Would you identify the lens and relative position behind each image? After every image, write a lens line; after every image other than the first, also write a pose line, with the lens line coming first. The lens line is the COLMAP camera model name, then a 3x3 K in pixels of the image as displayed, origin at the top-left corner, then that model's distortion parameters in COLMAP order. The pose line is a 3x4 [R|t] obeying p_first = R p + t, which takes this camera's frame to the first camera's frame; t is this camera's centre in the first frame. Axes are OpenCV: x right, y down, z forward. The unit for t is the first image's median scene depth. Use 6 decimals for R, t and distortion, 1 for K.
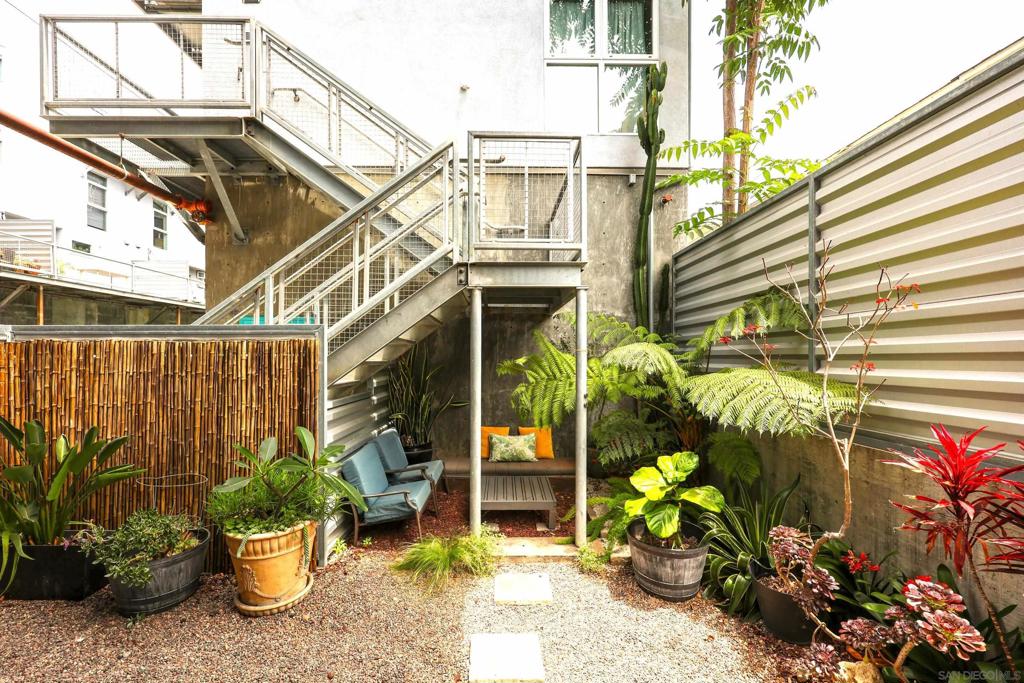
lens RADIAL K [[414.7, 0, 507.8], [0, 414.7, 356.5], [0, 0, 1]] dist [0.001045, -0.000139]
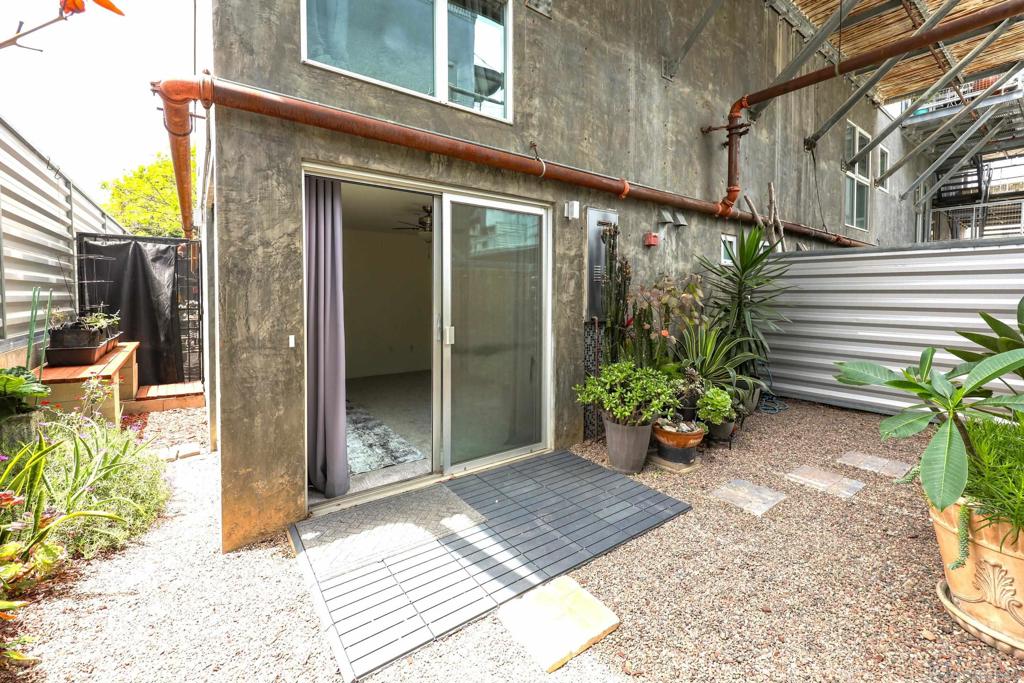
lens RADIAL K [[425.4, 0, 514.7], [0, 425.4, 302.4], [0, 0, 1]] dist [0.010931, 0.000006]
pose [[-0.810796, 0.009458, -0.585252, 0.301803], [-0.001583, 0.999830, 0.018351, 0.083763], [0.585326, 0.015806, -0.810644, 0.861059]]
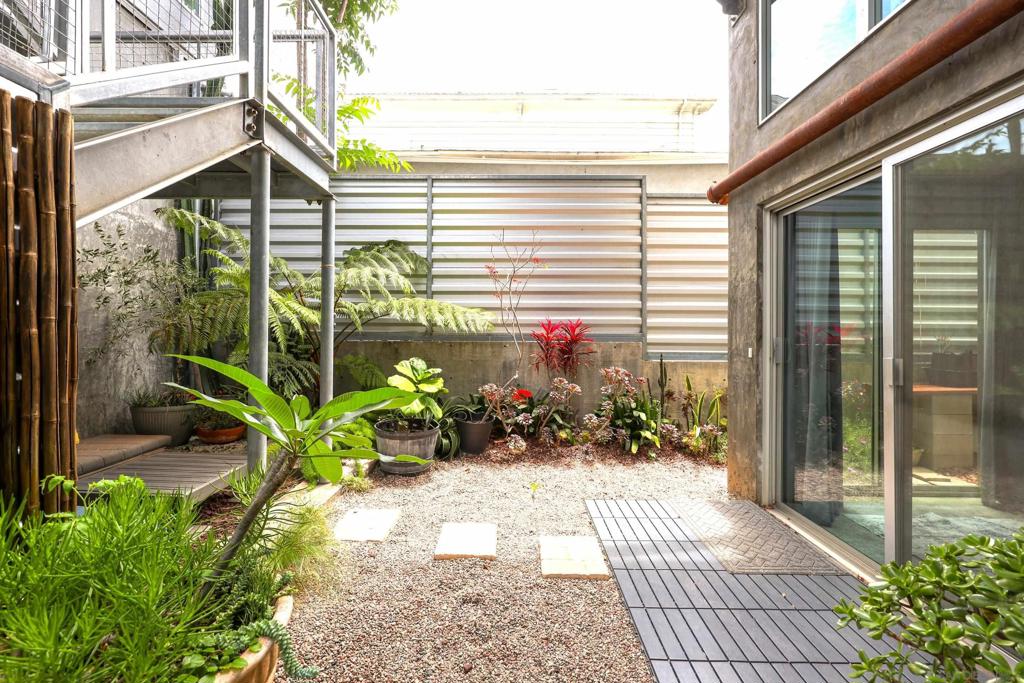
lens RADIAL K [[422.4, 0, 507.2], [0, 422.4, 328.1], [0, 0, 1]] dist [-0.000657, 0.000048]
pose [[0.028688, -0.001589, 0.999587, -0.707261], [-0.005697, 0.999982, 0.001753, 0.110556], [-0.999572, -0.005745, 0.028678, 0.559835]]
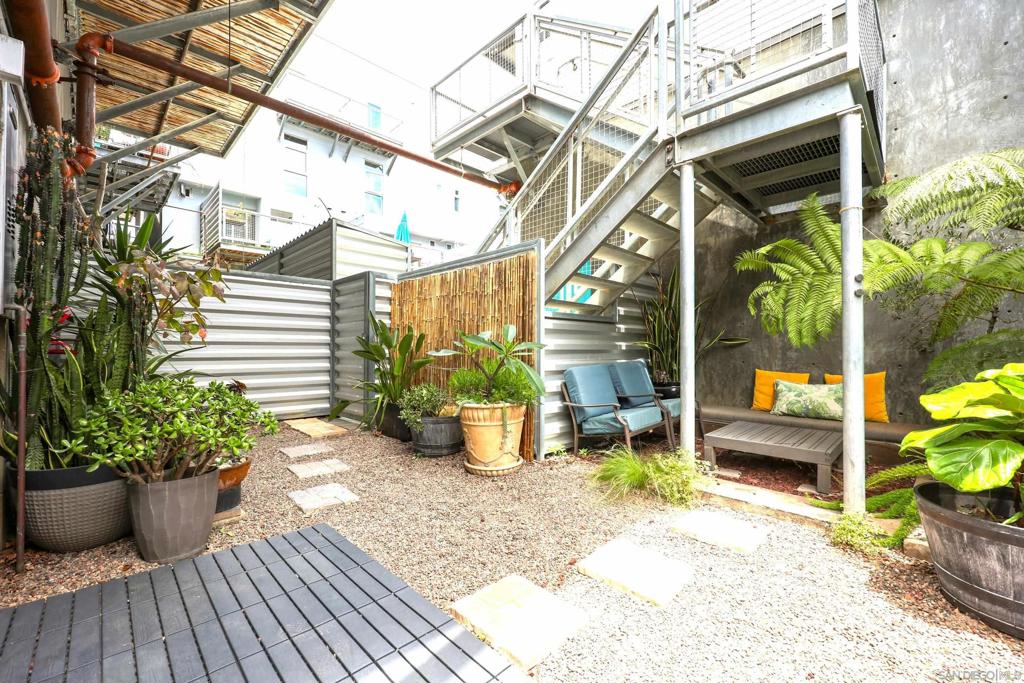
lens RADIAL K [[423.8, 0, 512.0], [0, 423.8, 341.5], [0, 0, 1]] dist [0.000853, 0.000093]
pose [[0.690357, -0.012594, -0.723359, 0.279123], [-0.000665, 0.999837, -0.018042, 0.195464], [0.723469, 0.012936, 0.690236, 0.166341]]
